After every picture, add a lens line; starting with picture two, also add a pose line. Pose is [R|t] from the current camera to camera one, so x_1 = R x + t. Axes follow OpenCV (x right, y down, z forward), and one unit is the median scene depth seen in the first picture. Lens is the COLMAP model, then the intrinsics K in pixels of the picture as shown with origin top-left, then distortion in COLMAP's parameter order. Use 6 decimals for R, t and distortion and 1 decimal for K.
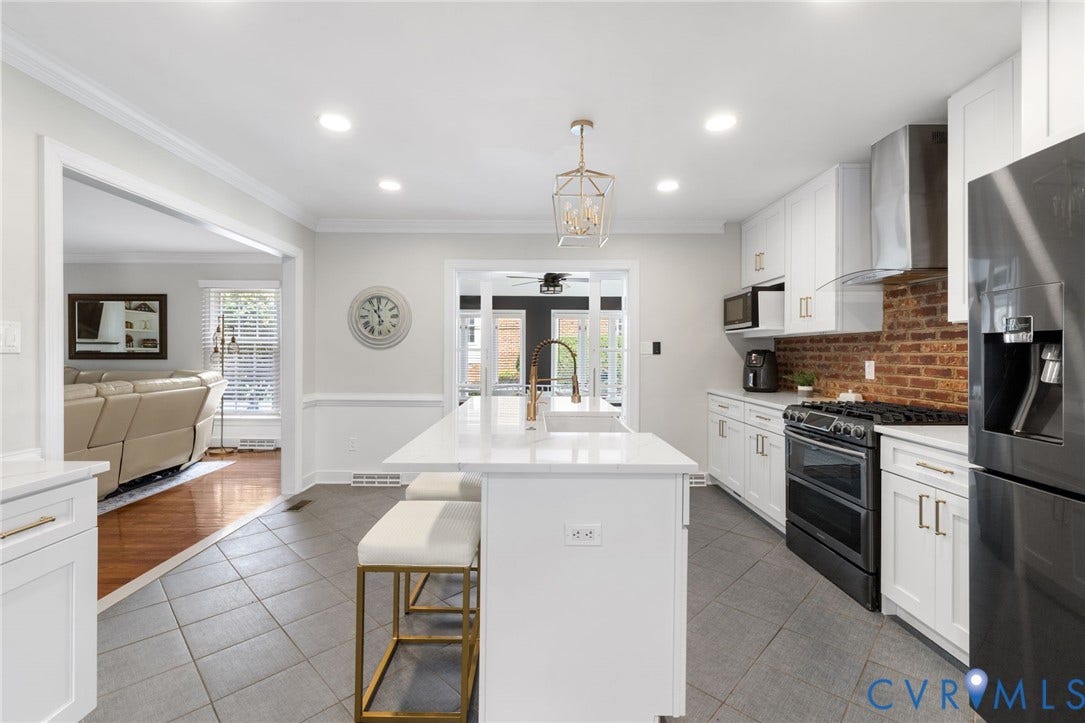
lens RADIAL K [[477.2, 0, 522.8], [0, 477.2, 353.9], [0, 0, 1]] dist [-0.002520, 0.001431]
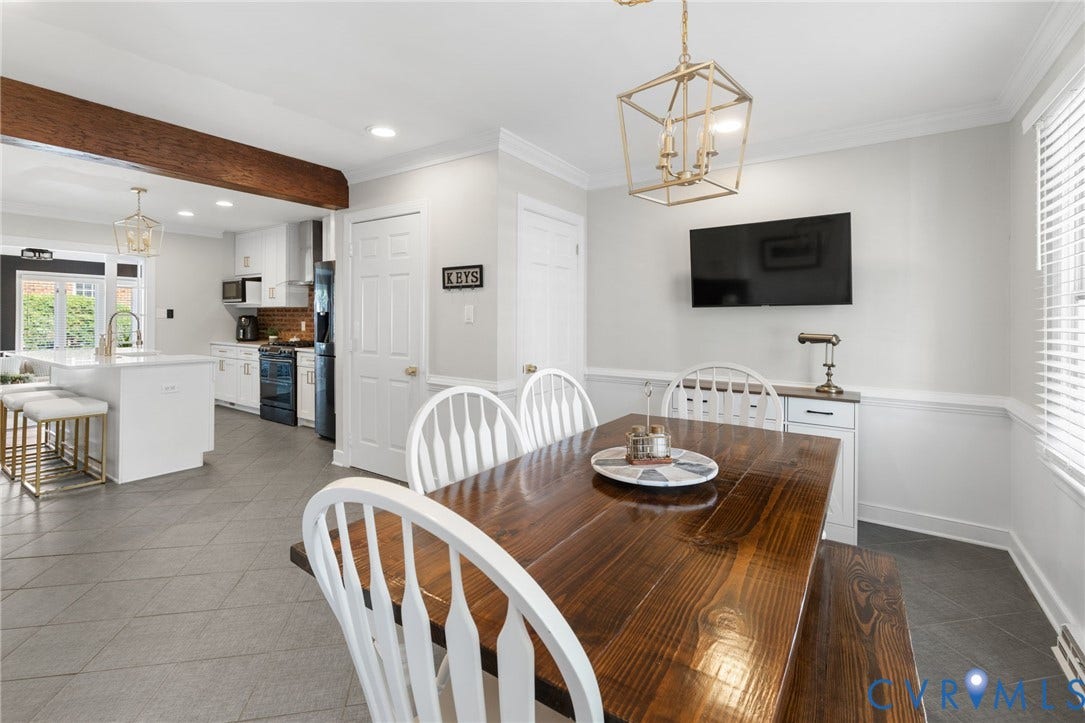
lens RADIAL K [[477.2, 0, 538.0], [0, 477.2, 319.0], [0, 0, 1]] dist [-0.002520, 0.001431]
pose [[0.544544, -0.001160, 0.838731, -0.408730], [-0.001380, 0.999996, 0.002280, -0.001708], [-0.838731, -0.002399, 0.544541, -0.896598]]
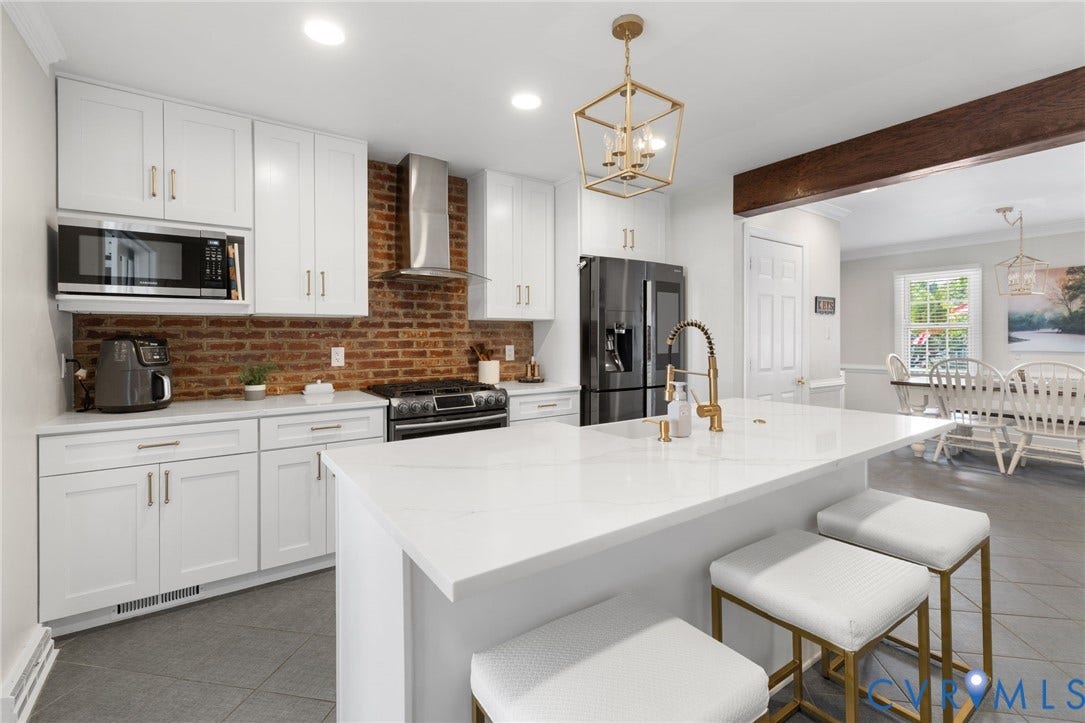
lens RADIAL K [[477.2, 0, 538.7], [0, 477.2, 337.8], [0, 0, 1]] dist [-0.002520, 0.001431]
pose [[-0.578184, 0.002558, 0.815903, -0.292976], [0.007831, 0.999966, 0.002414, -0.003738], [-0.815869, 0.007785, -0.578184, 1.172337]]
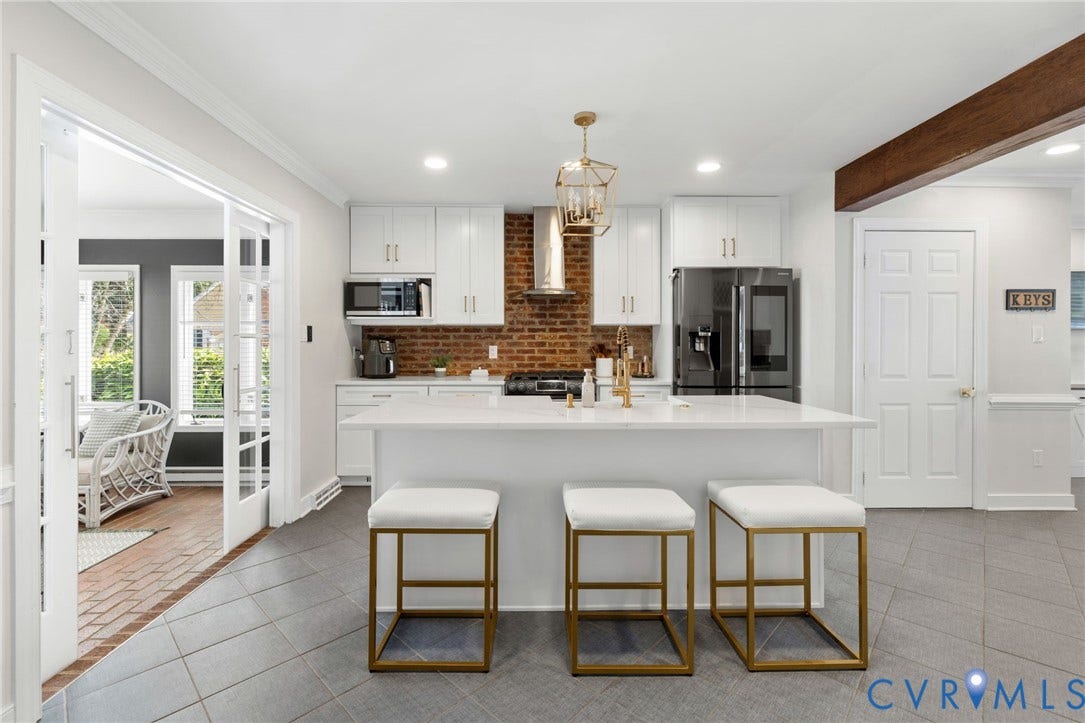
lens RADIAL K [[477.2, 0, 535.9], [0, 477.2, 343.9], [0, 0, 1]] dist [-0.002520, 0.001431]
pose [[-0.029450, -0.003411, 0.999560, -0.681742], [0.003580, 0.999987, 0.003518, 0.004294], [-0.999560, 0.003682, -0.029438, 0.871038]]
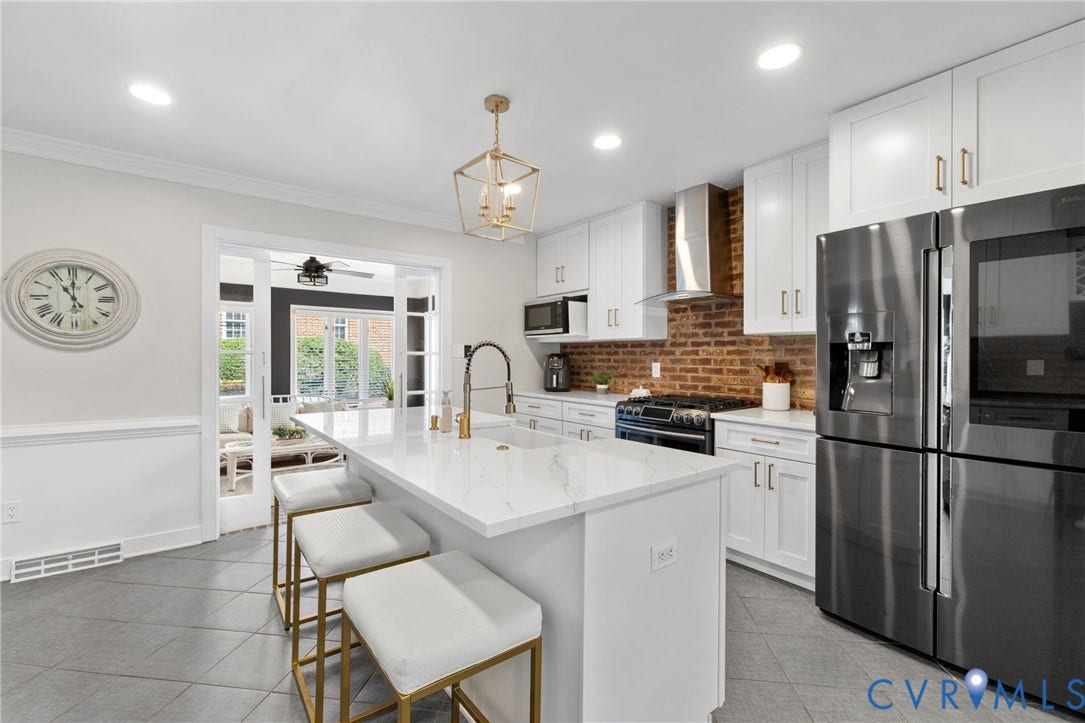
lens RADIAL K [[477.2, 0, 533.3], [0, 477.2, 358.8], [0, 0, 1]] dist [-0.002520, 0.001431]
pose [[0.789535, -0.003969, 0.613693, -0.287581], [0.001568, 0.999989, 0.004449, -0.001473], [-0.613704, -0.002550, 0.789532, 0.194509]]
